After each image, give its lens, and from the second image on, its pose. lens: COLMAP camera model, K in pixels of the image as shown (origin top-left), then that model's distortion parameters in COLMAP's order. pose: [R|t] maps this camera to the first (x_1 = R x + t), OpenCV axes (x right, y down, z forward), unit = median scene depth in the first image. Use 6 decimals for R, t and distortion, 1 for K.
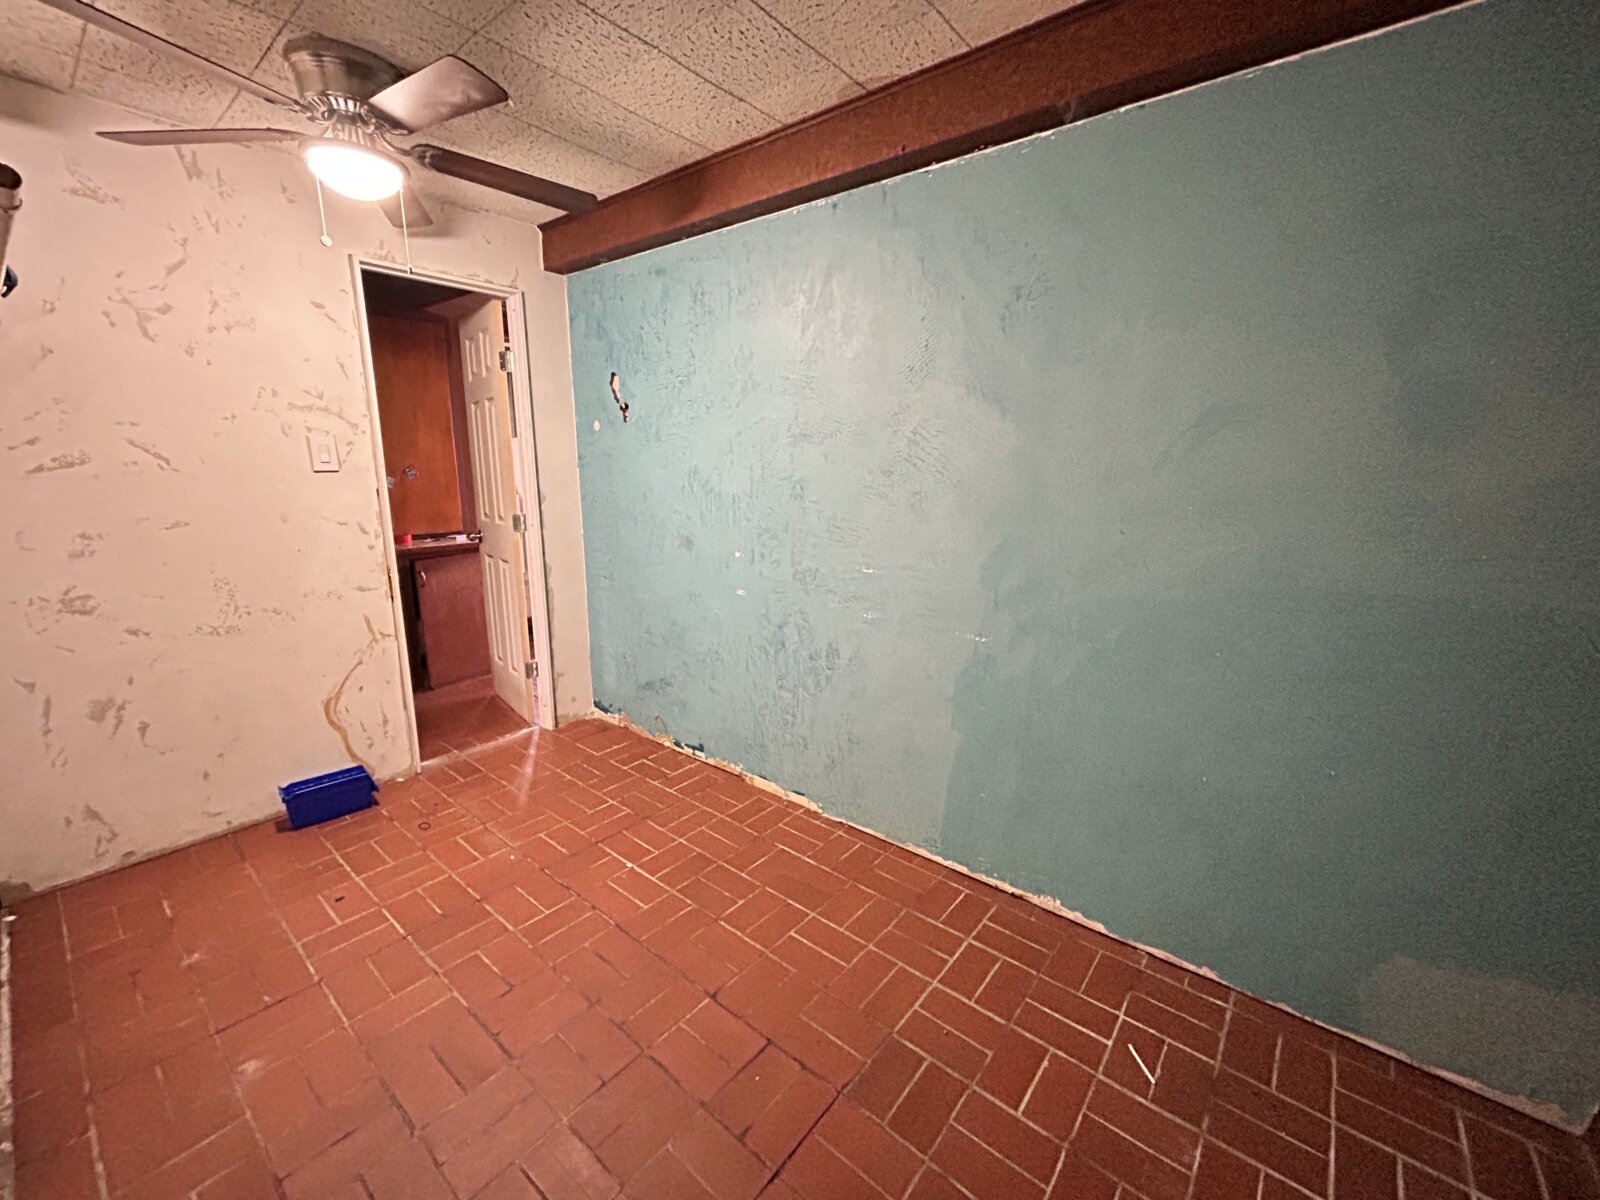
lens RADIAL K [[650.2, 0, 795.4], [0, 650.2, 598.0], [0, 0, 1]] dist [0.001647, 0.000197]
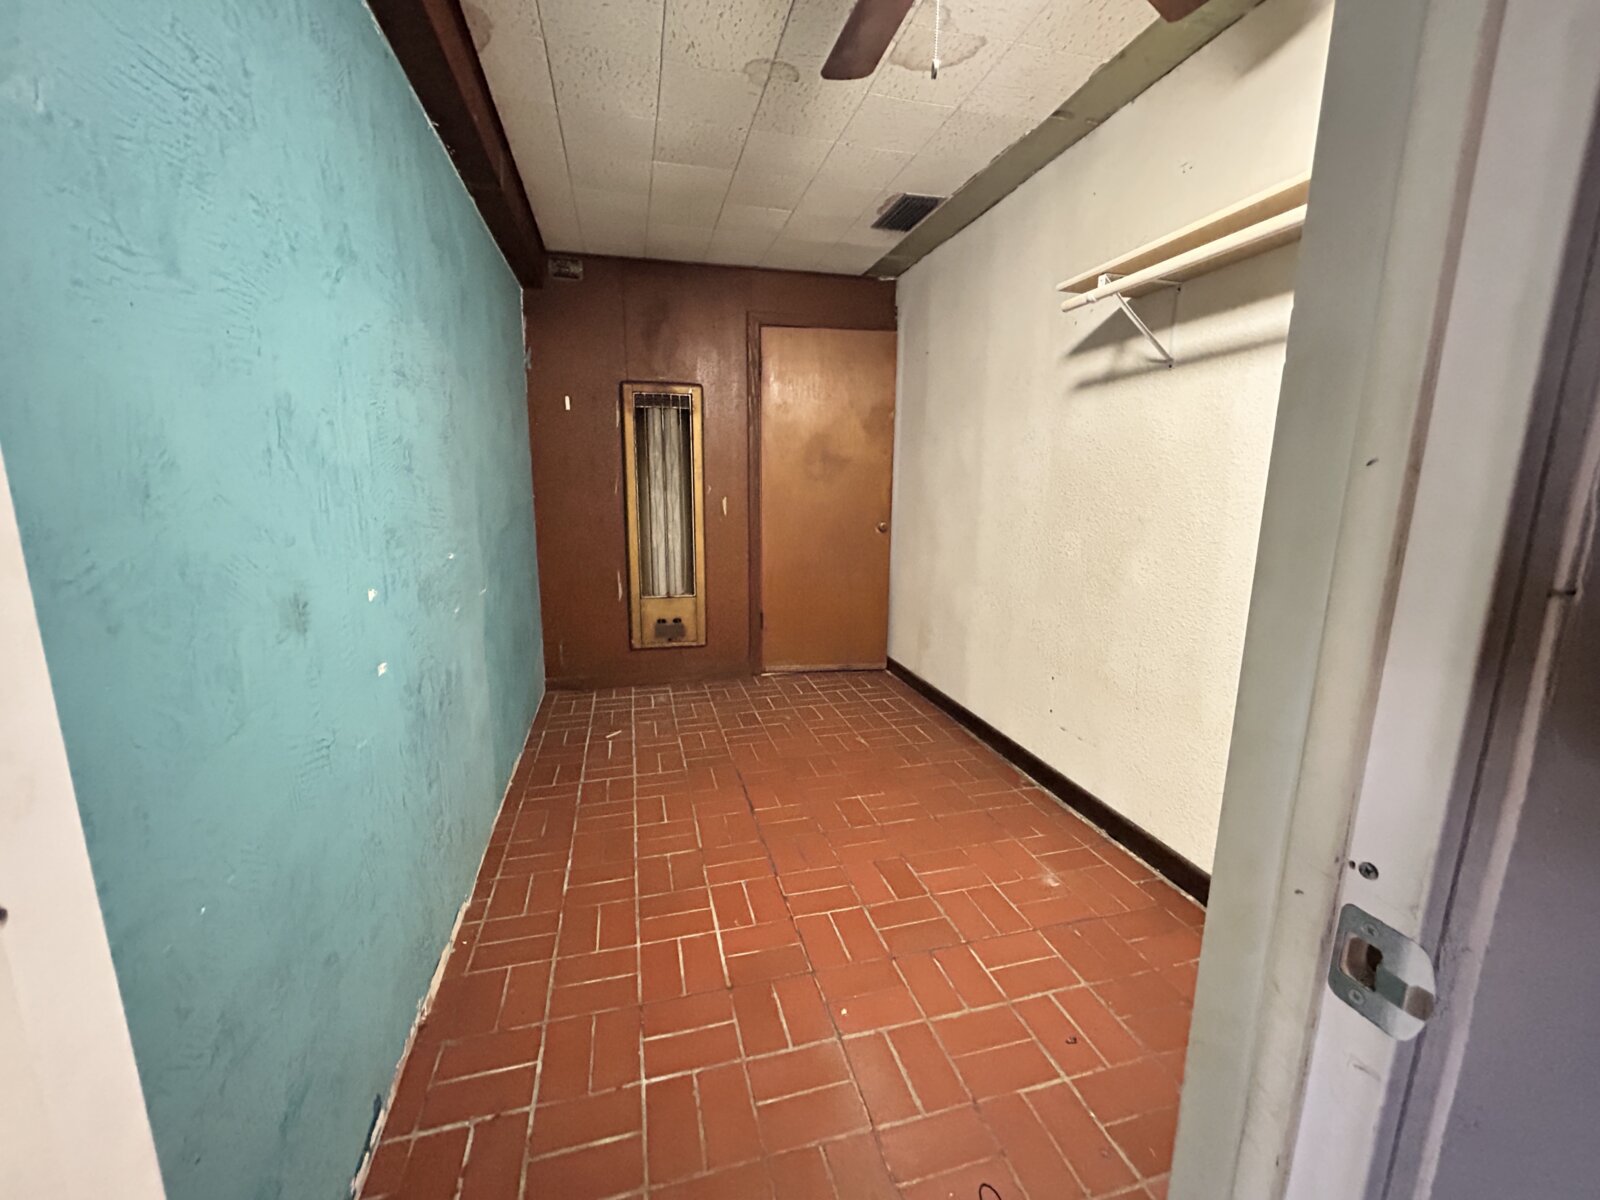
lens RADIAL K [[650.2, 0, 798.0], [0, 650.2, 602.9], [0, 0, 1]] dist [0.001647, 0.000197]
pose [[-0.813327, -0.116546, 0.570014, -0.604969], [0.114687, 0.928392, 0.353462, -0.190286], [-0.570391, 0.352853, -0.741720, 1.146203]]
